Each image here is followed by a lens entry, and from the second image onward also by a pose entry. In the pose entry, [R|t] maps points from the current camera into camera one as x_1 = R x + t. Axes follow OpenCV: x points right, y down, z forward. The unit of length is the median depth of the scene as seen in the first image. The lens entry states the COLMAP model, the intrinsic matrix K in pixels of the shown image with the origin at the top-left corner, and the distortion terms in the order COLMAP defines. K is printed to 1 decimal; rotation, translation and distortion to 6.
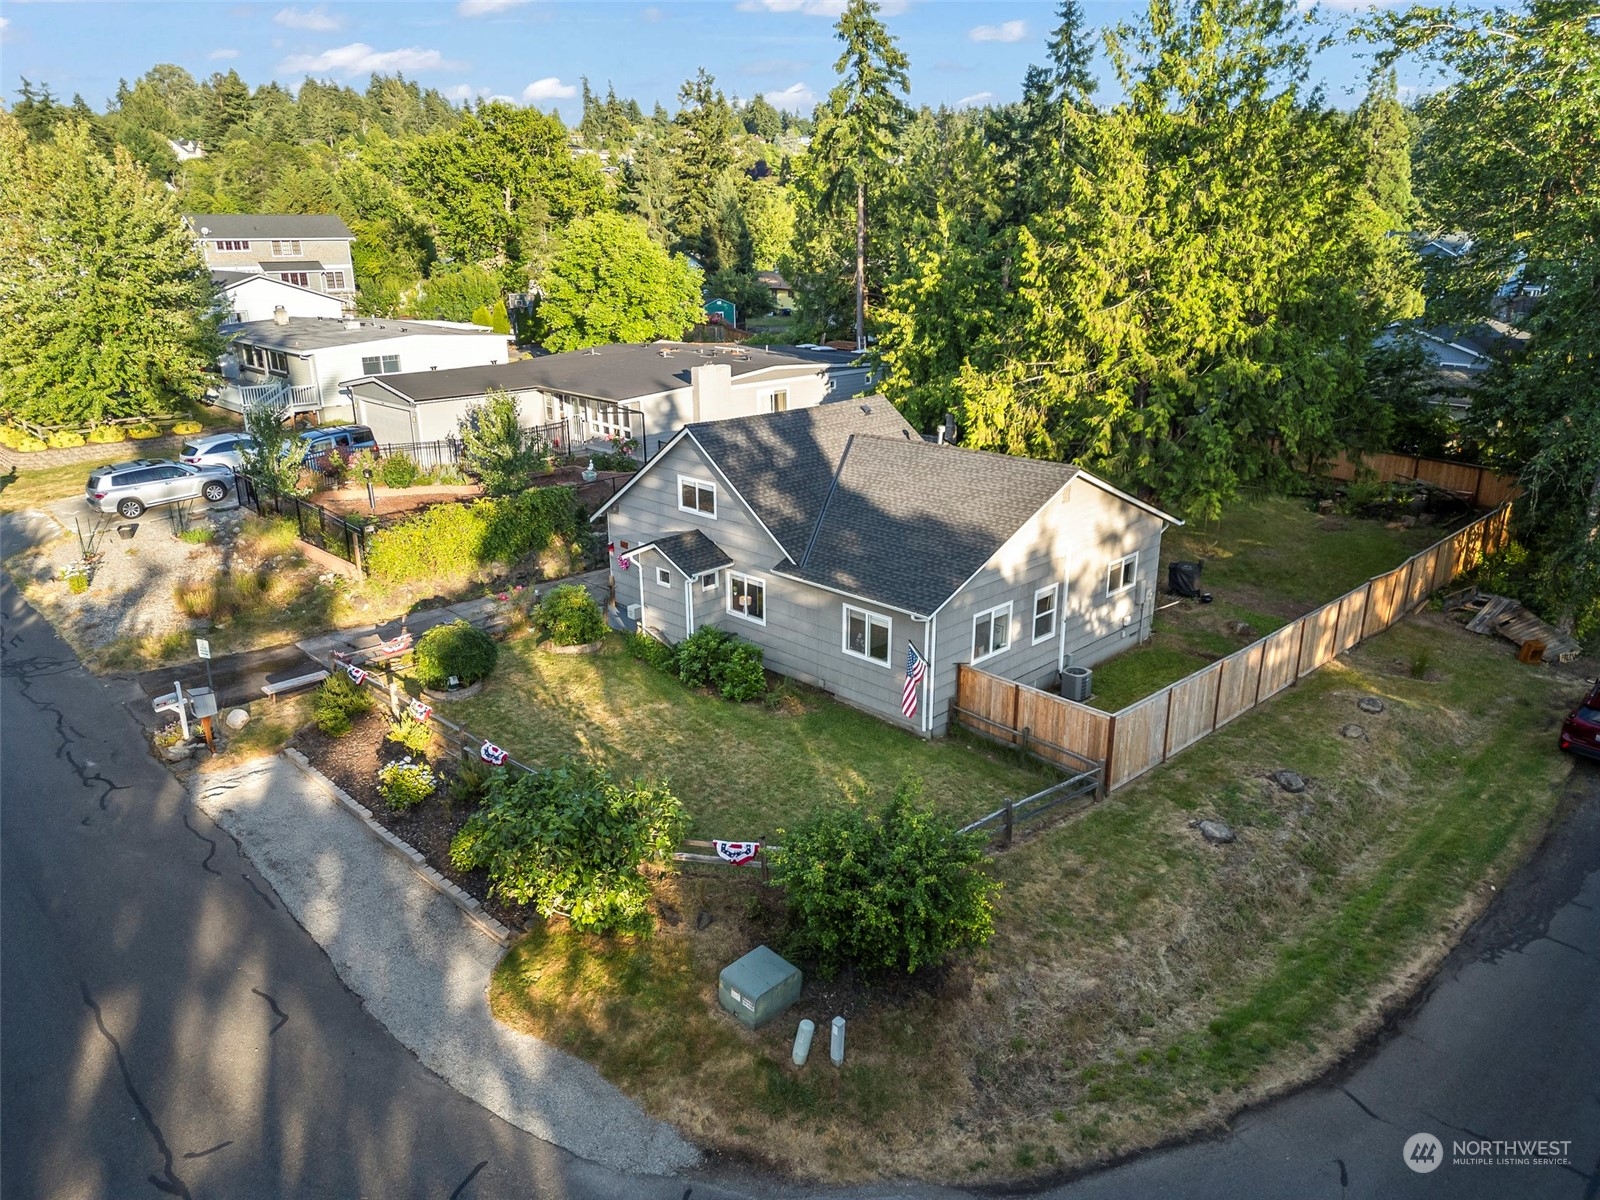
lens RADIAL K [[1127.9, 0, 800.0], [0, 1127.9, 600.0], [0, 0, 1]] dist [0.093650, -0.104573]
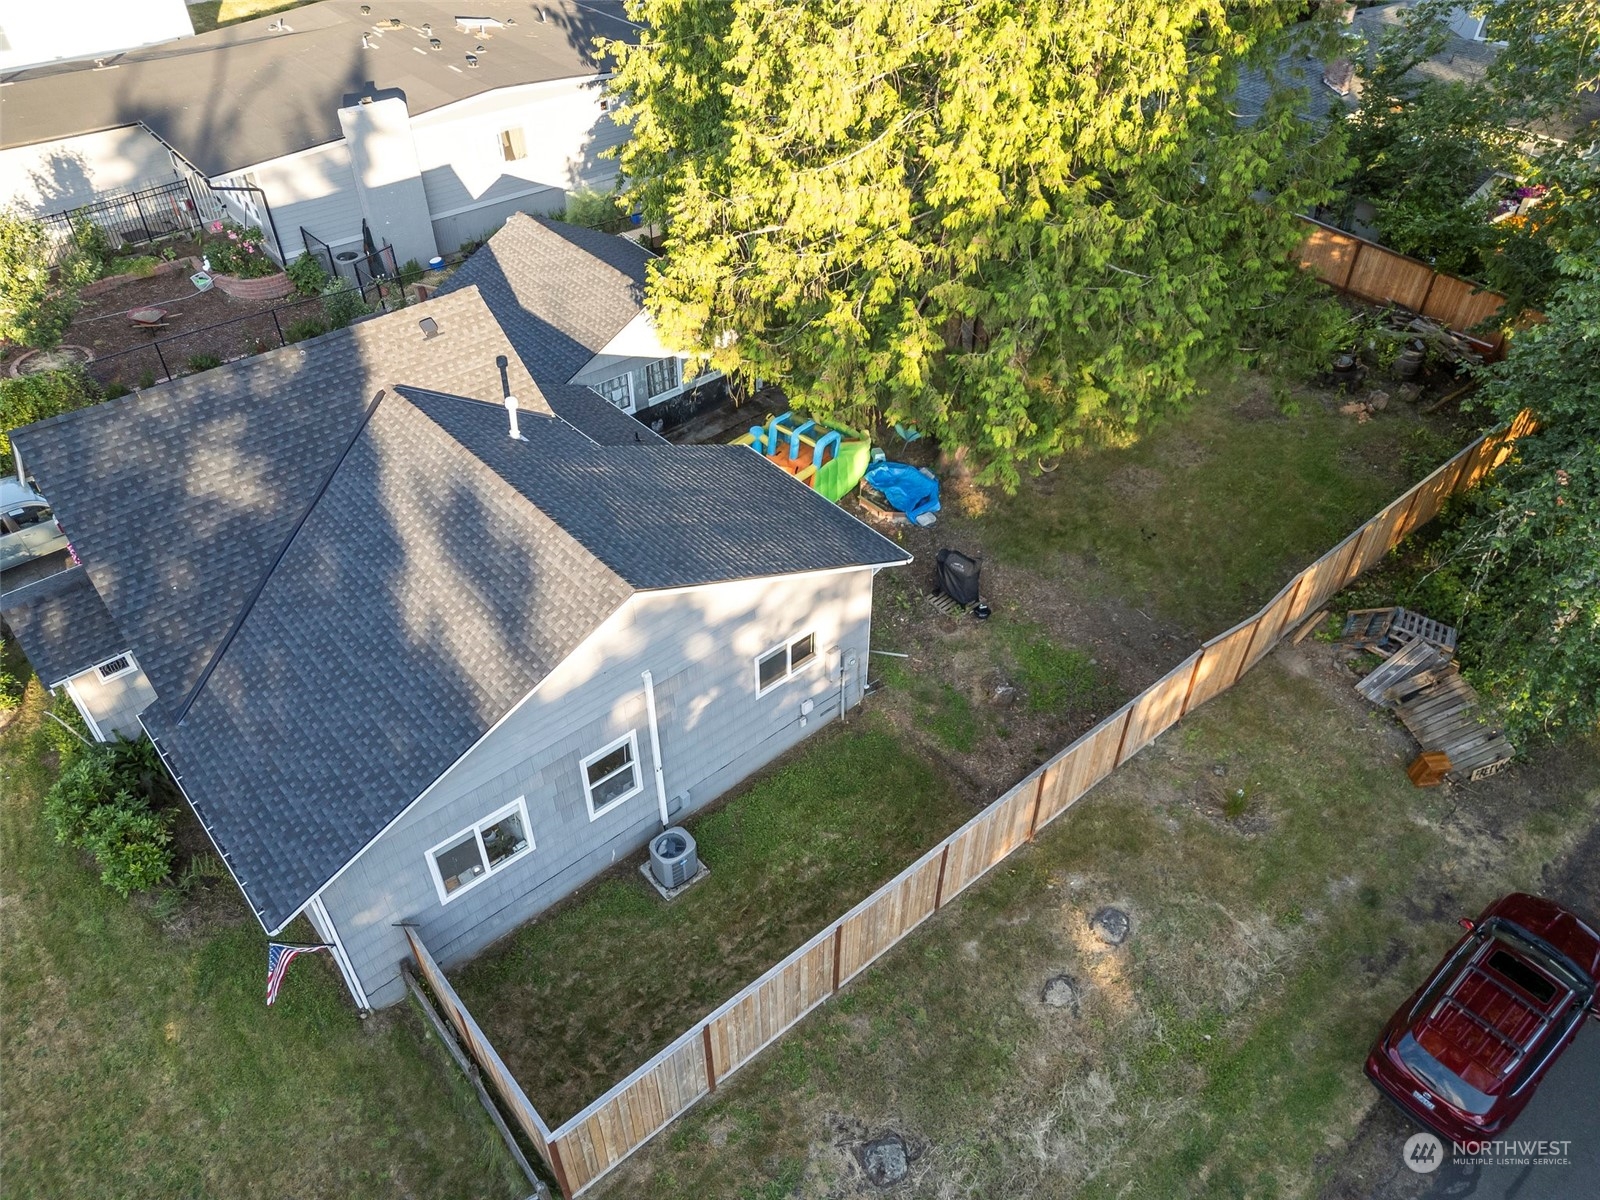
lens RADIAL K [[1127.9, 0, 800.0], [0, 1127.9, 600.0], [0, 0, 1]] dist [0.093650, -0.104573]
pose [[0.997601, 0.051190, -0.046603, 0.294606], [-0.030173, 0.927417, 0.372810, -0.268419], [0.062305, -0.370509, 0.926737, 0.393675]]
